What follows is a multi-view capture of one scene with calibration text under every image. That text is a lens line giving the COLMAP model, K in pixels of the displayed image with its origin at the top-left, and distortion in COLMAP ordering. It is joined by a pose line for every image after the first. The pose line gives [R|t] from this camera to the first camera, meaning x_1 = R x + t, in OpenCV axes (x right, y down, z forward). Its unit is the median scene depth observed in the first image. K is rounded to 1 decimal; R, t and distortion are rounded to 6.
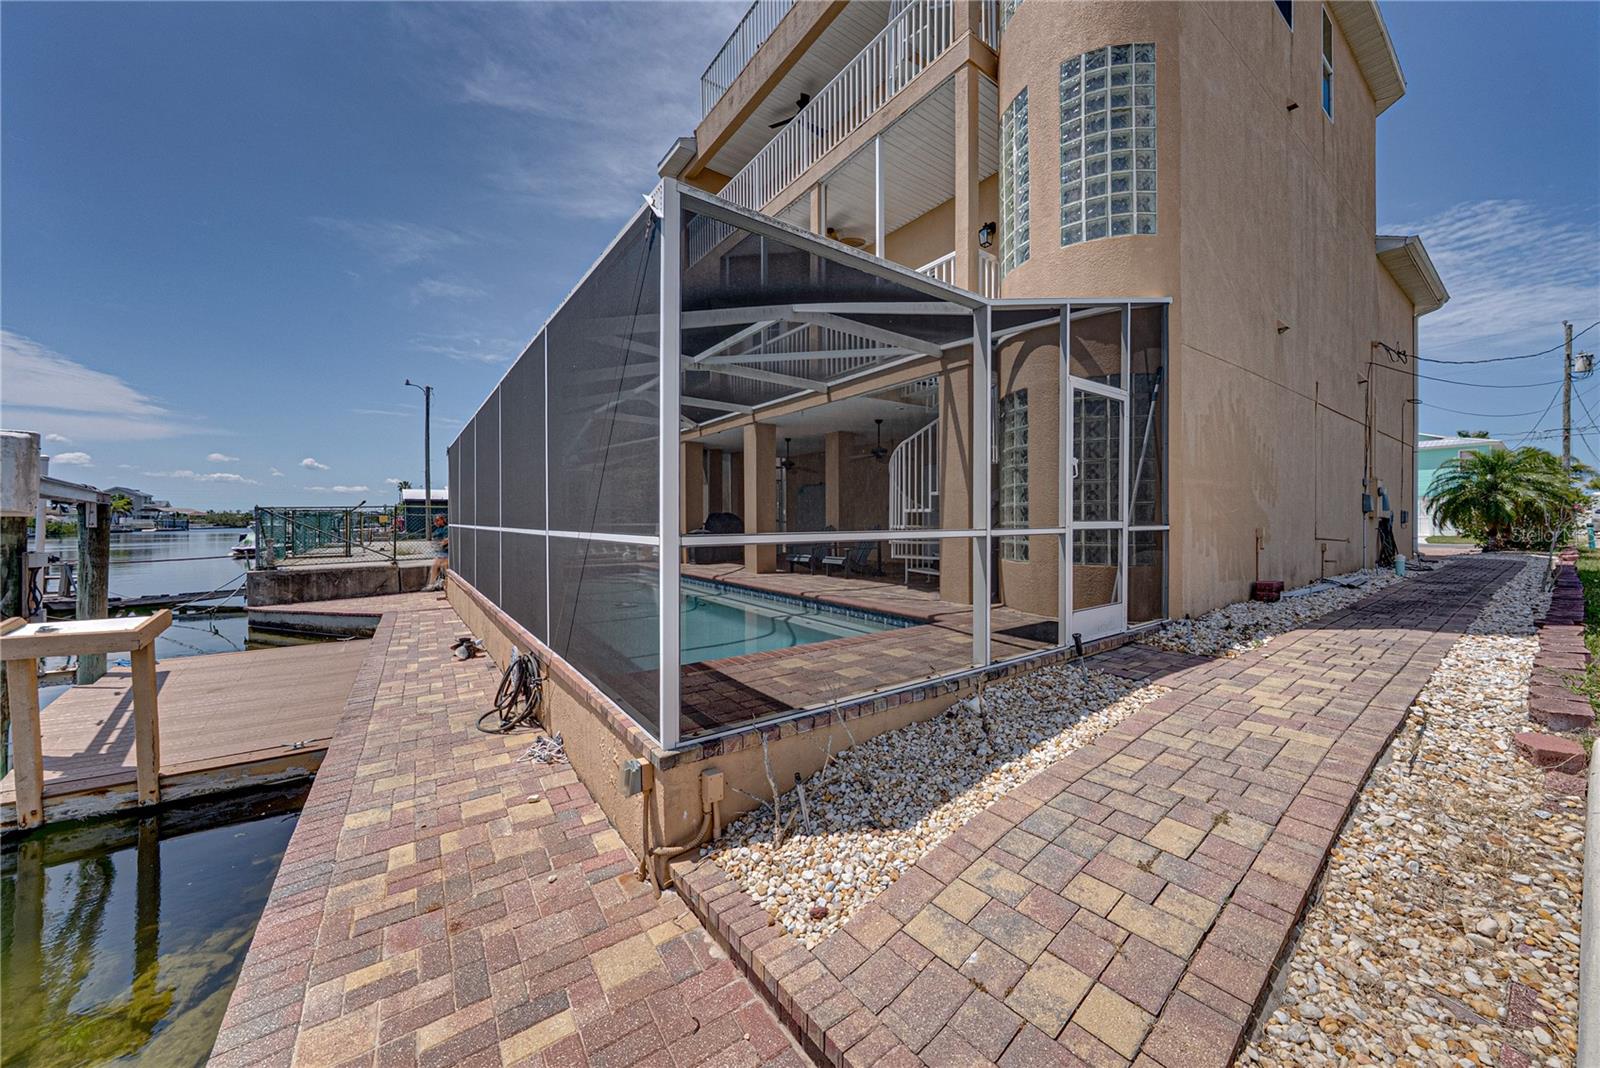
lens RADIAL K [[561.6, 0, 810.5], [0, 561.6, 512.5], [0, 0, 1]] dist [-0.000167, -0.000075]
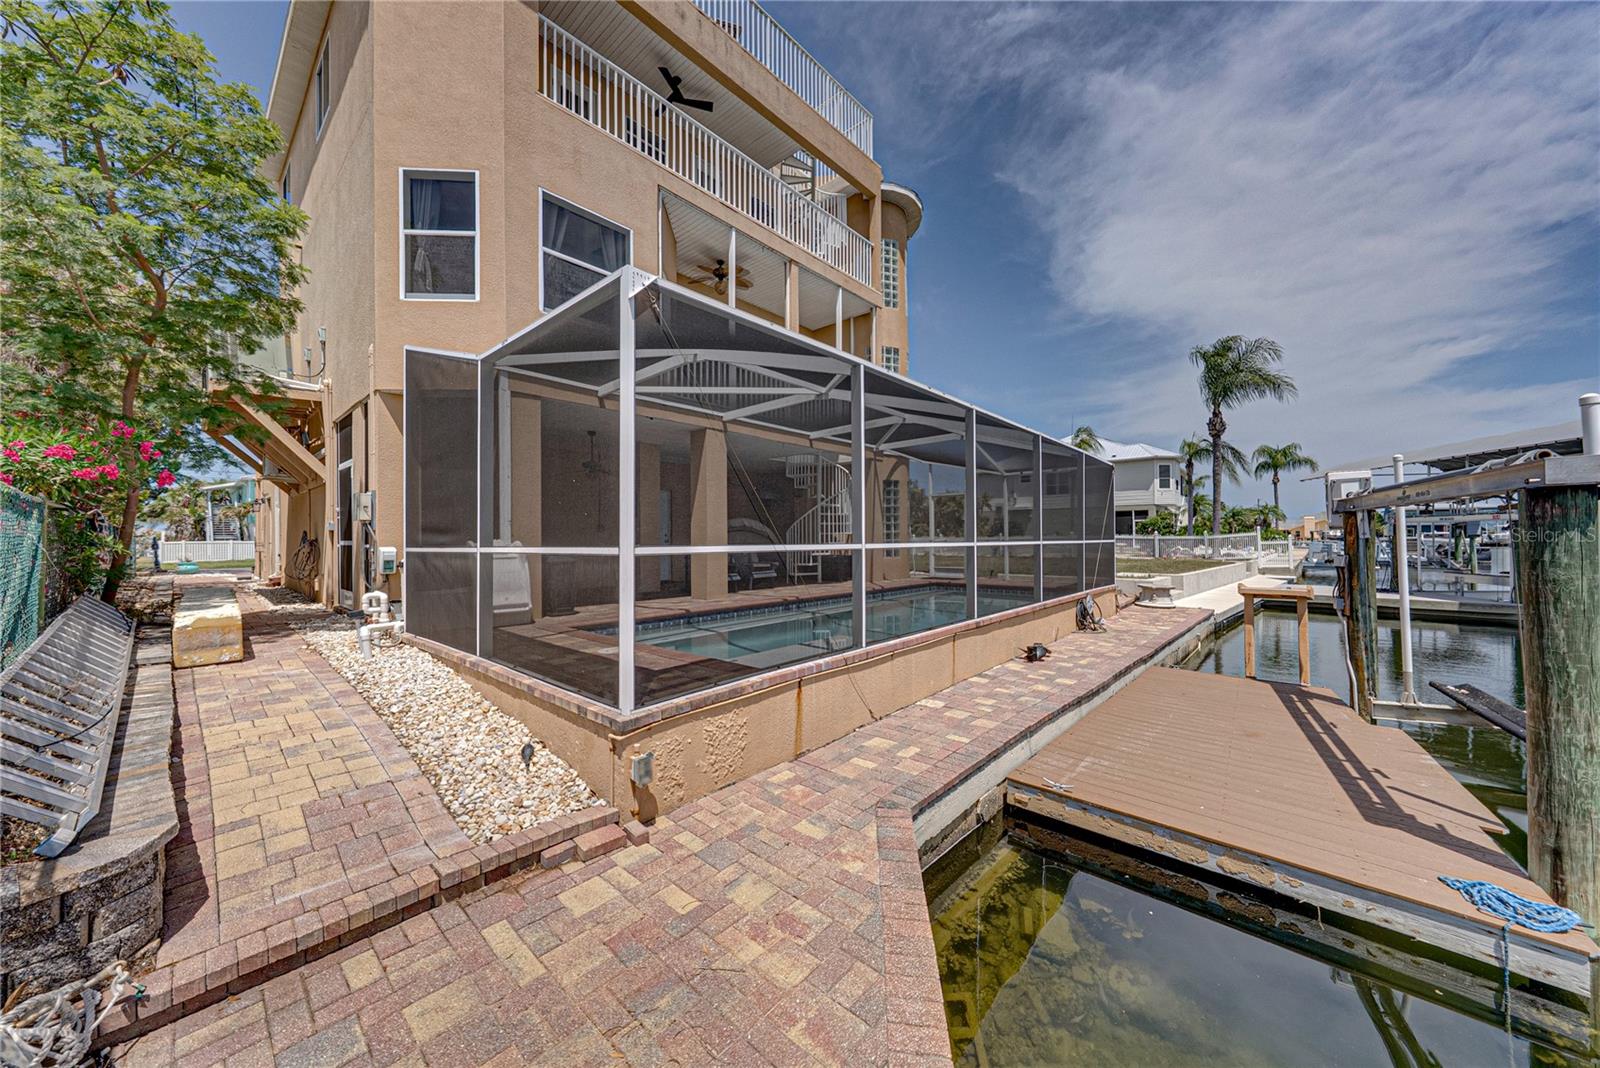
lens RADIAL K [[561.6, 0, 799.7], [0, 561.6, 537.3], [0, 0, 1]] dist [-0.000167, -0.000075]
pose [[-0.191887, 0.006061, 0.981398, -0.993625], [-0.007250, 0.999945, -0.007593, 0.021456], [-0.981390, -0.008573, -0.191832, 1.015646]]
